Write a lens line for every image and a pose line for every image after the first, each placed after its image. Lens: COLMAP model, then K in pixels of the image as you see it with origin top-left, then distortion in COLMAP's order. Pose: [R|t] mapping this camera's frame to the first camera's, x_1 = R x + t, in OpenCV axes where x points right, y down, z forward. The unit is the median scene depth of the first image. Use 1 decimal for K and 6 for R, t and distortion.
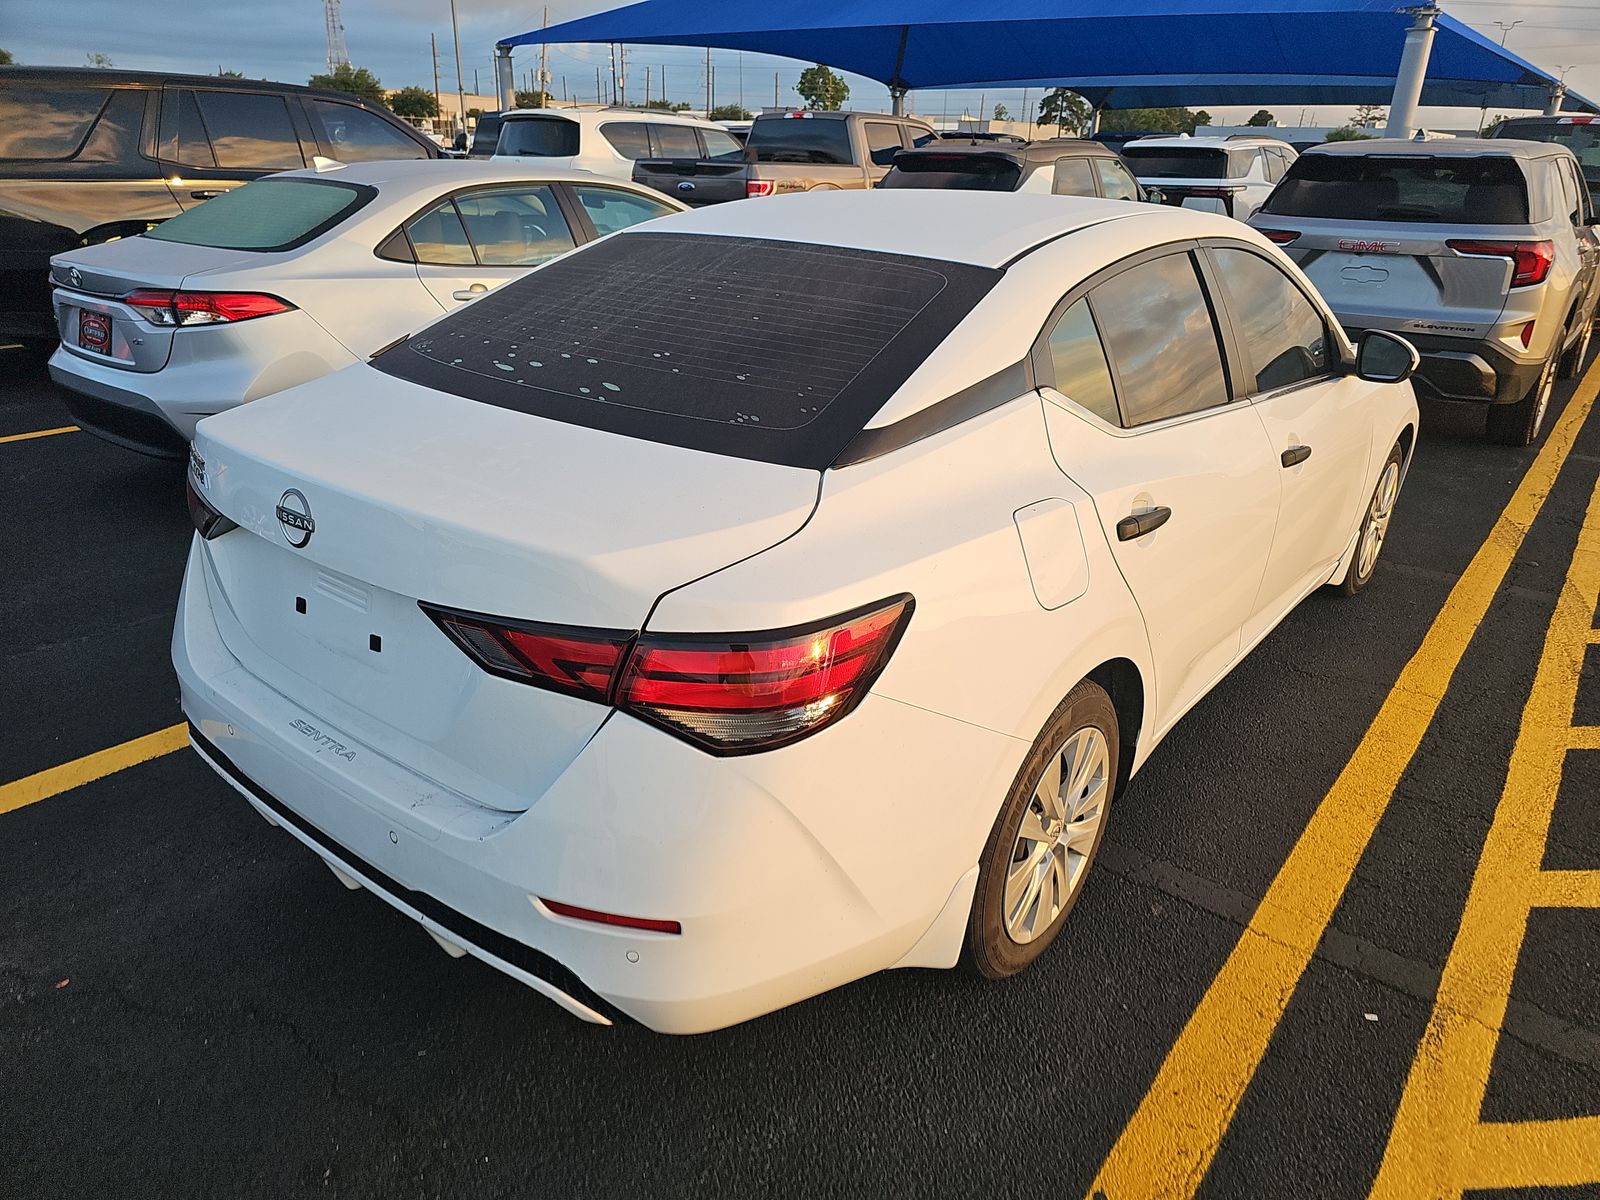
lens RADIAL K [[1071.5, 0, 800.0], [0, 1071.5, 600.0], [0, 0, 1]] dist [0.022594, -0.000878]
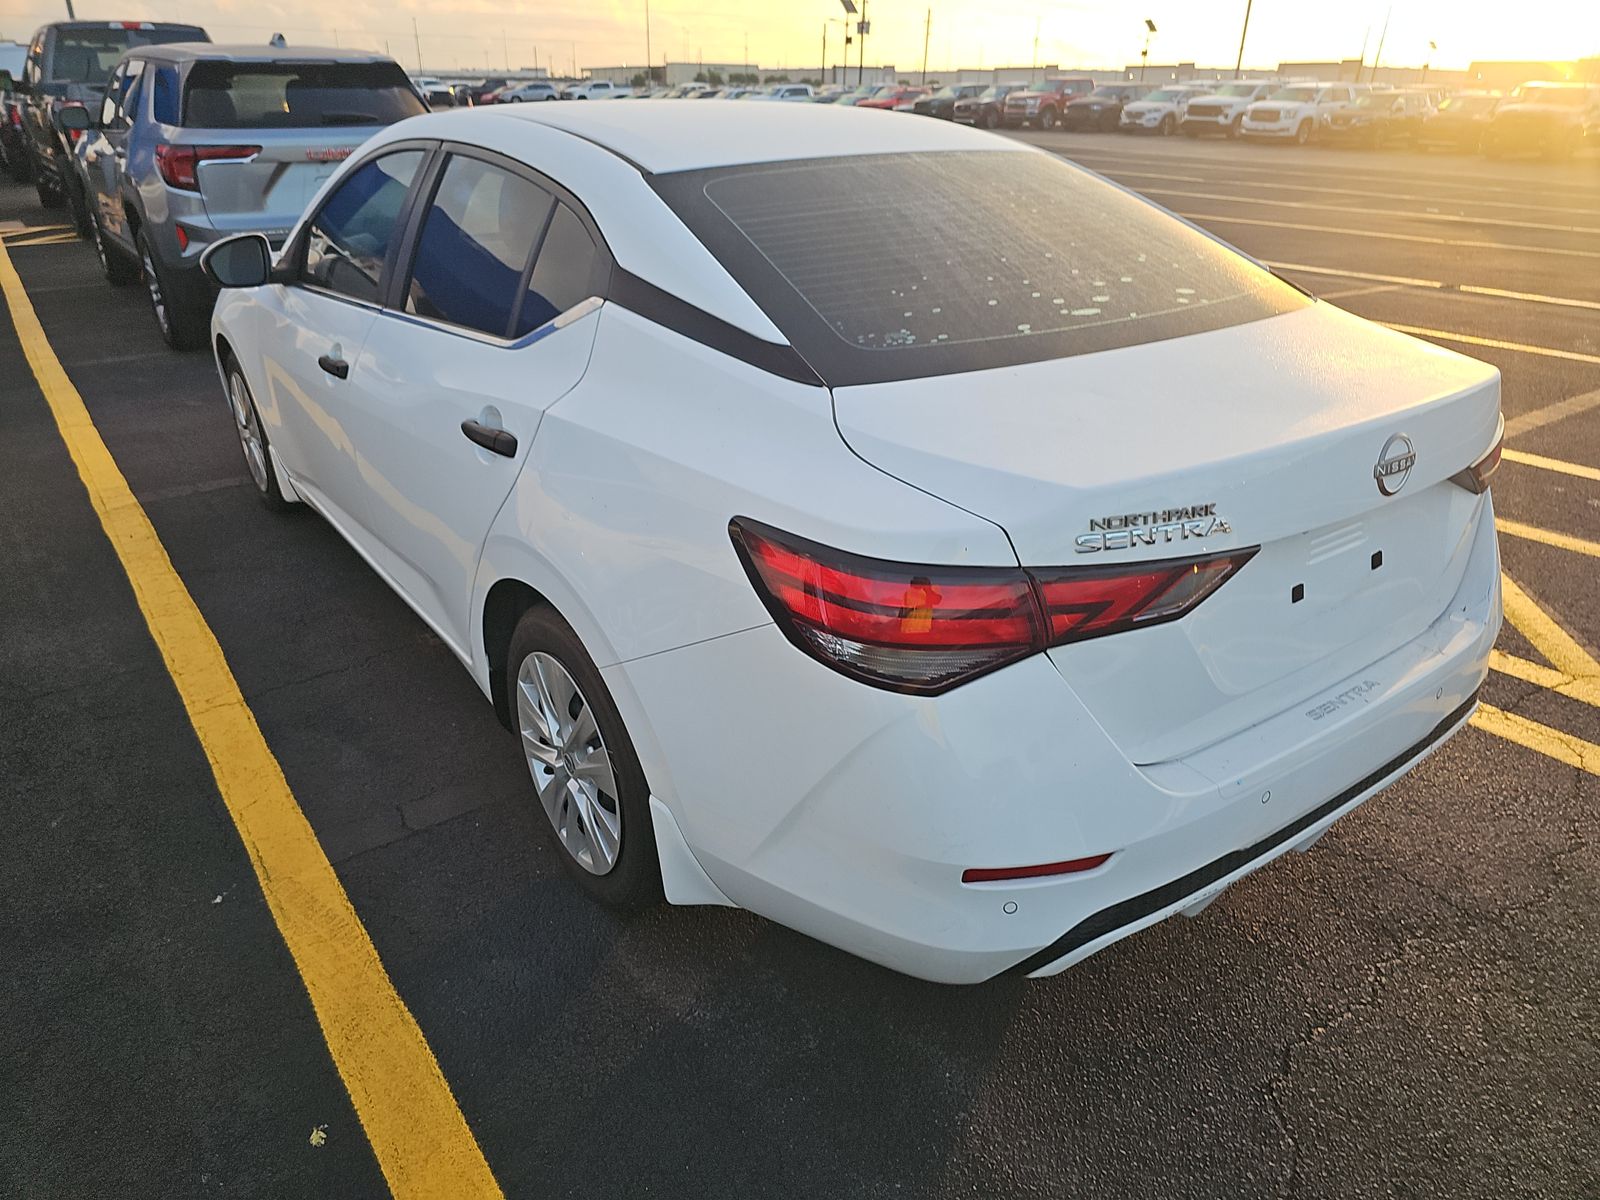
lens RADIAL K [[1081.8, 0, 800.0], [0, 1081.8, 600.0], [0, 0, 1]] dist [0.036873, 0.000383]
pose [[0.263323, -0.436382, 0.860367, -1.363608], [0.370548, 0.869181, 0.327443, -0.441755], [-0.890705, 0.232584, 0.390576, 1.030884]]
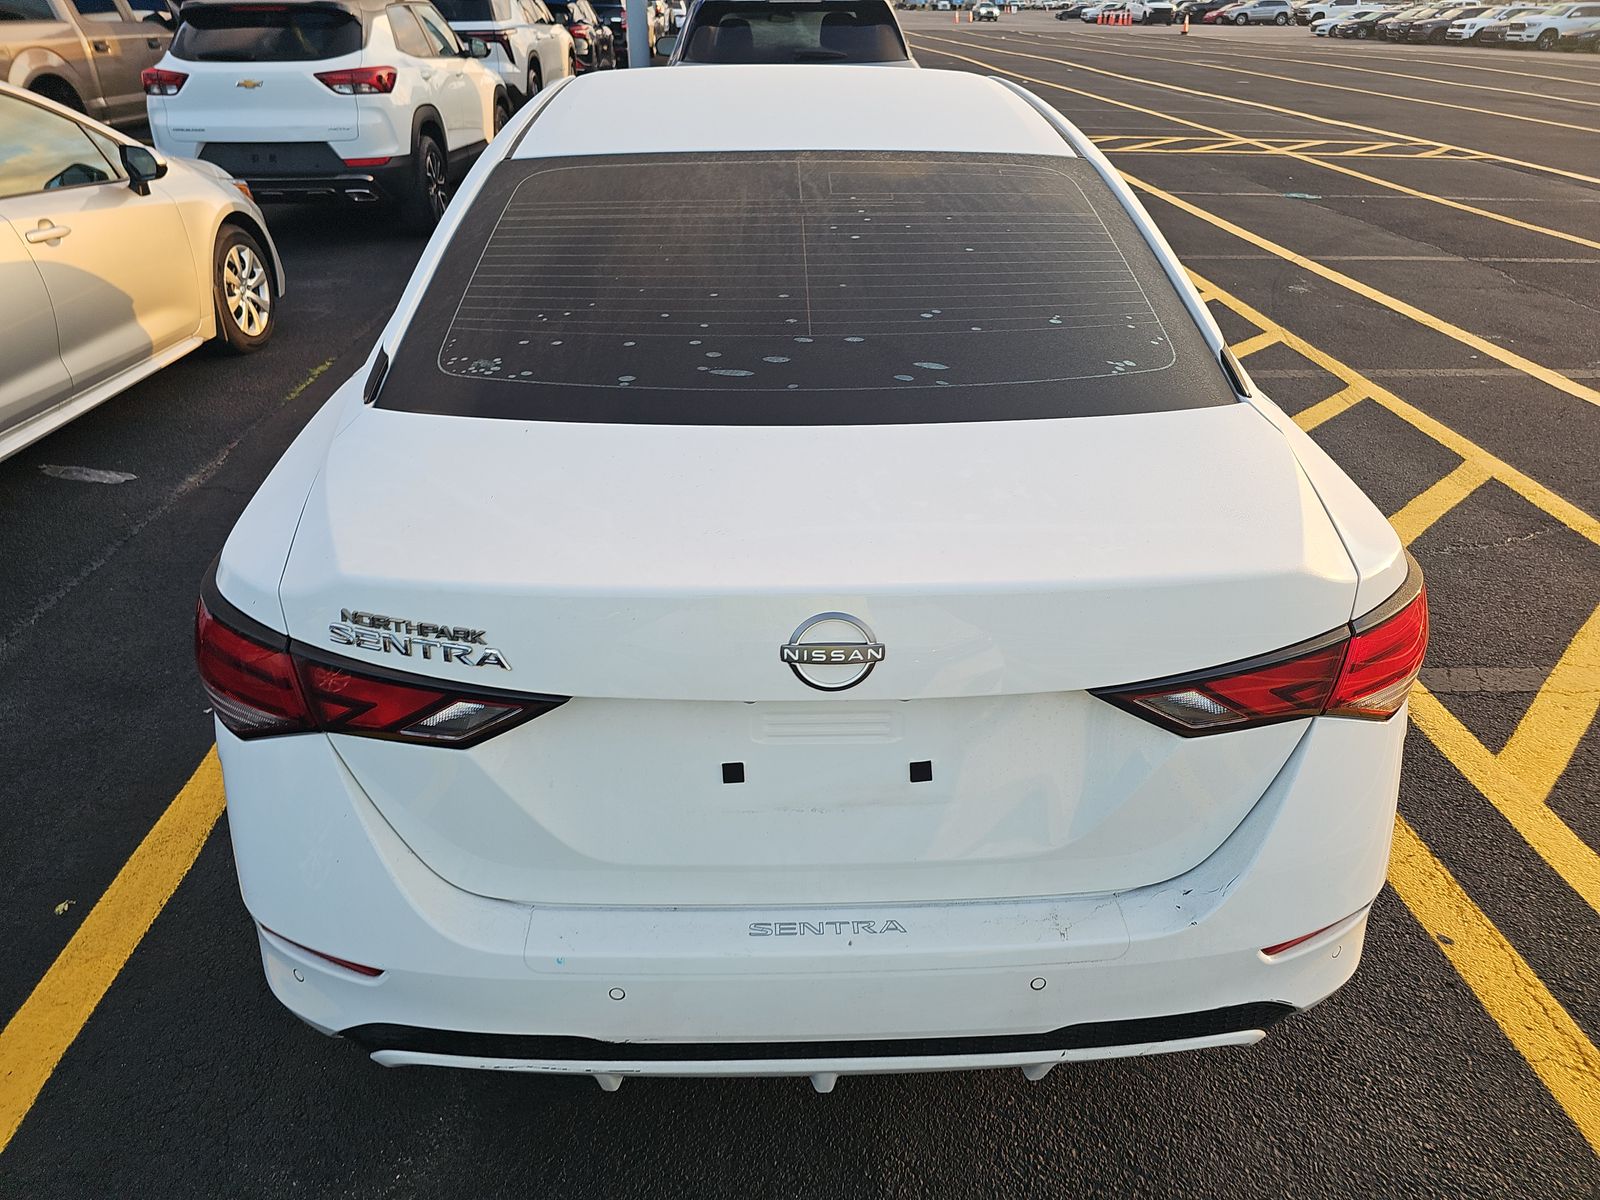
lens RADIAL K [[1081.8, 0, 800.0], [0, 1081.8, 600.0], [0, 0, 1]] dist [0.036873, 0.000383]
pose [[0.774067, -0.335691, 0.536779, -0.777934], [0.271501, 0.941945, 0.197553, -0.230438], [-0.571933, -0.007183, 0.820269, 0.408693]]
